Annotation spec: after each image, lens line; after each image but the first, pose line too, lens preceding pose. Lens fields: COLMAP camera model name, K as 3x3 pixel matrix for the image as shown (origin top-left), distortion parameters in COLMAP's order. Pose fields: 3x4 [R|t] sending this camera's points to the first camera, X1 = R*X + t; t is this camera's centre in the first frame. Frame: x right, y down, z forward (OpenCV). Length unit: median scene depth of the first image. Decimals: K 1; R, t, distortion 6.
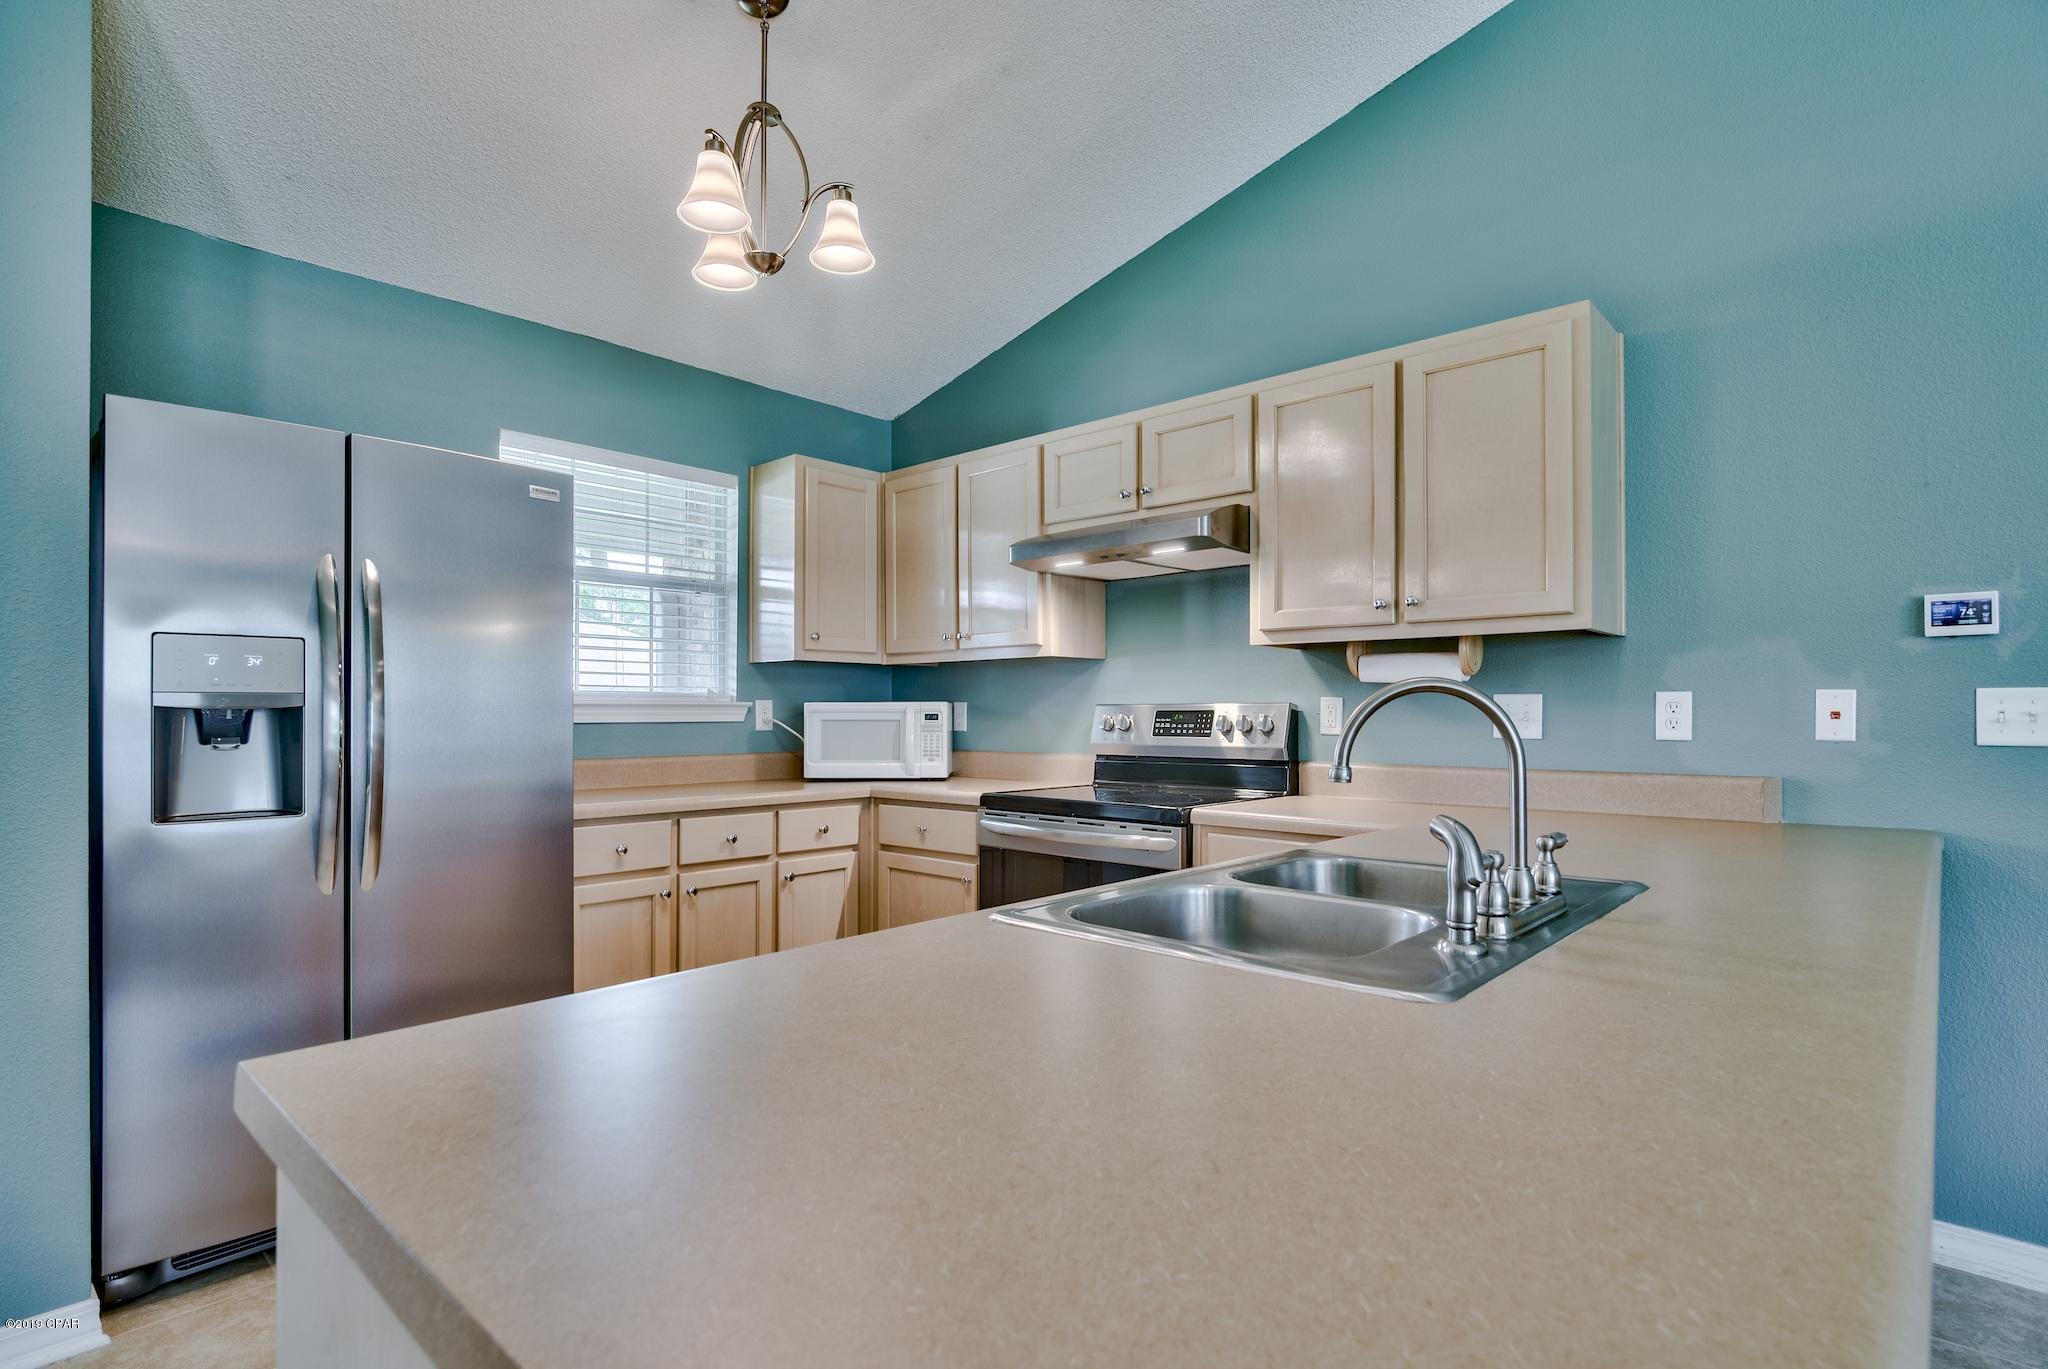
lens RADIAL K [[1028.6, 0, 987.7], [0, 1028.6, 711.4], [0, 0, 1]] dist [0.001701, -0.000054]
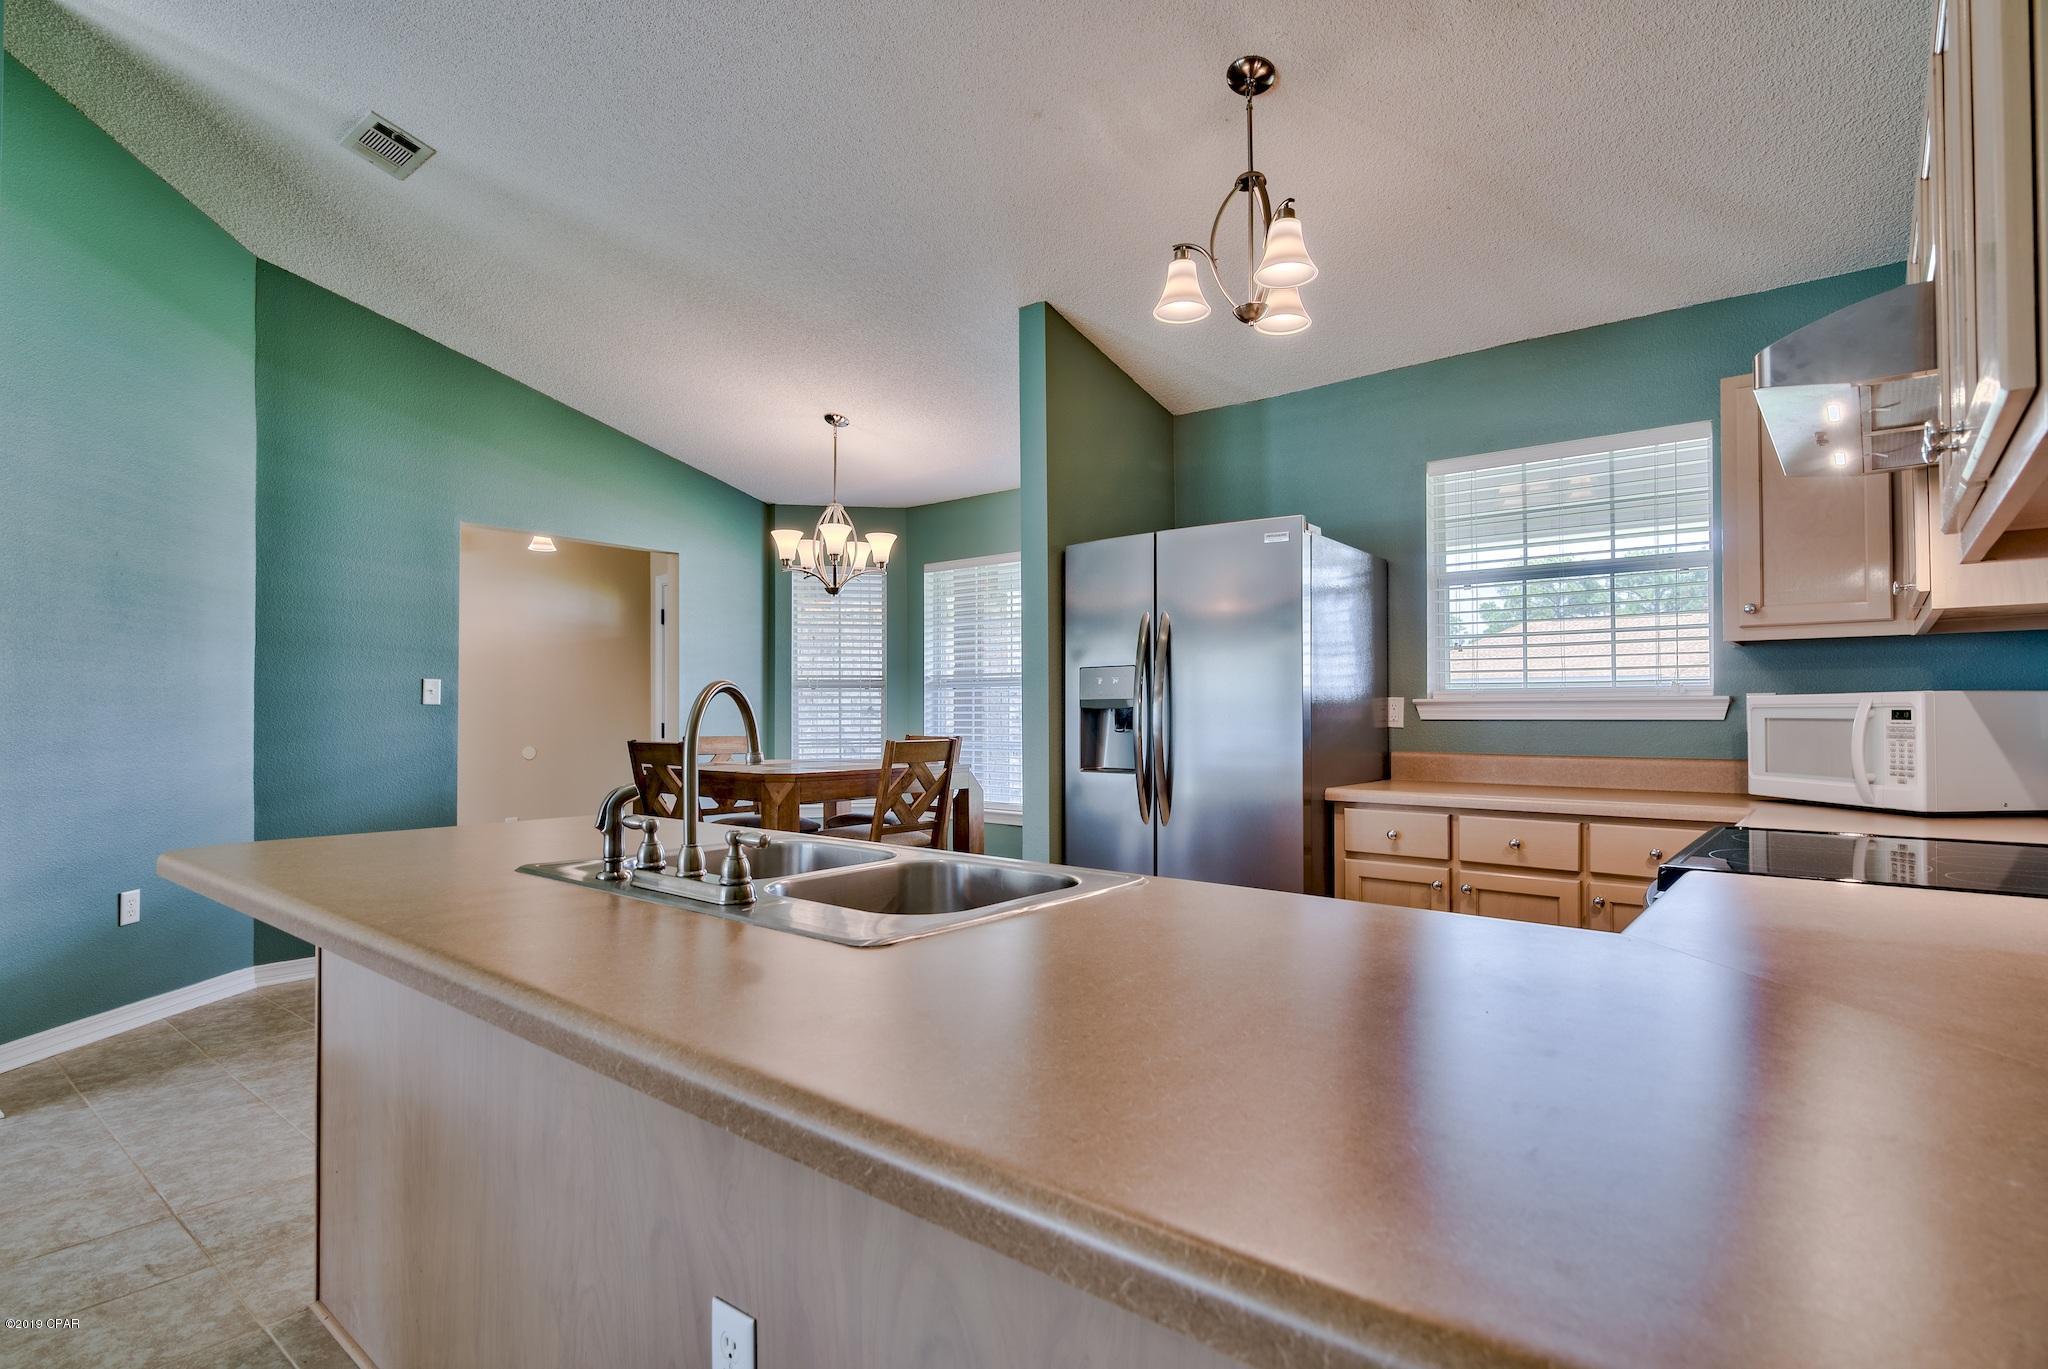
lens RADIAL K [[1008.9, 0, 1072.6], [0, 1008.9, 694.7], [0, 0, 1]] dist [-0.000195, -0.000150]
pose [[0.086941, -0.015834, -0.996088, 0.595036], [0.004892, 0.999868, -0.015467, 0.000149], [0.996201, -0.003528, 0.087007, 0.487925]]
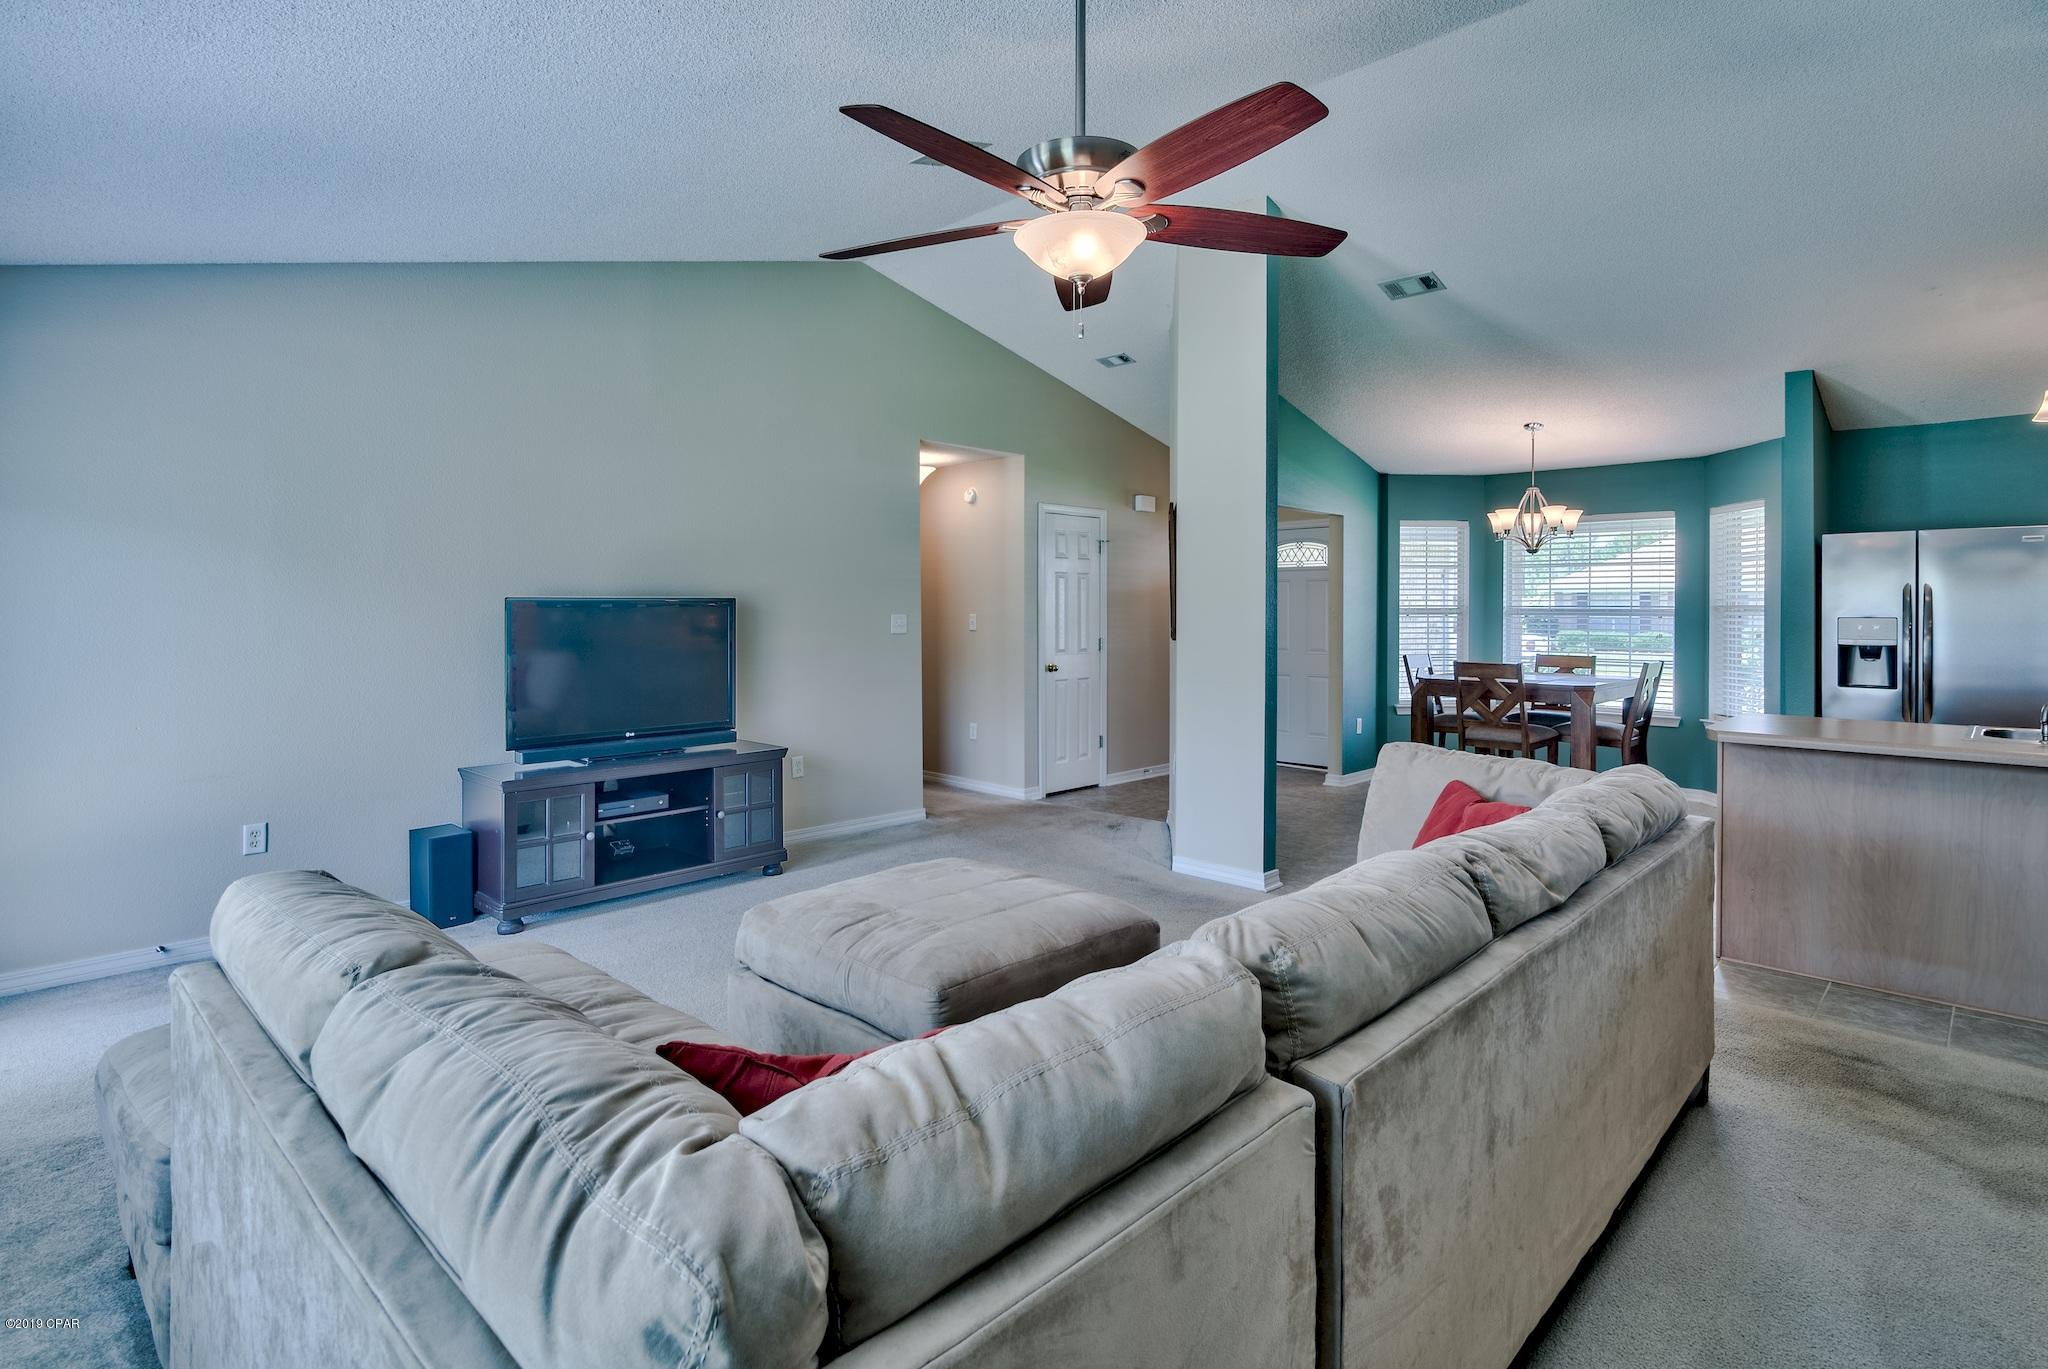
lens RADIAL K [[1023.4, 0, 1069.7], [0, 1023.4, 634.4], [0, 0, 1]] dist [-0.002633, -0.000195]
pose [[0.019090, 0.028410, -0.999414, 1.135215], [0.002147, 0.999593, 0.028456, -0.067284], [0.999815, -0.002689, 0.019021, -0.668565]]
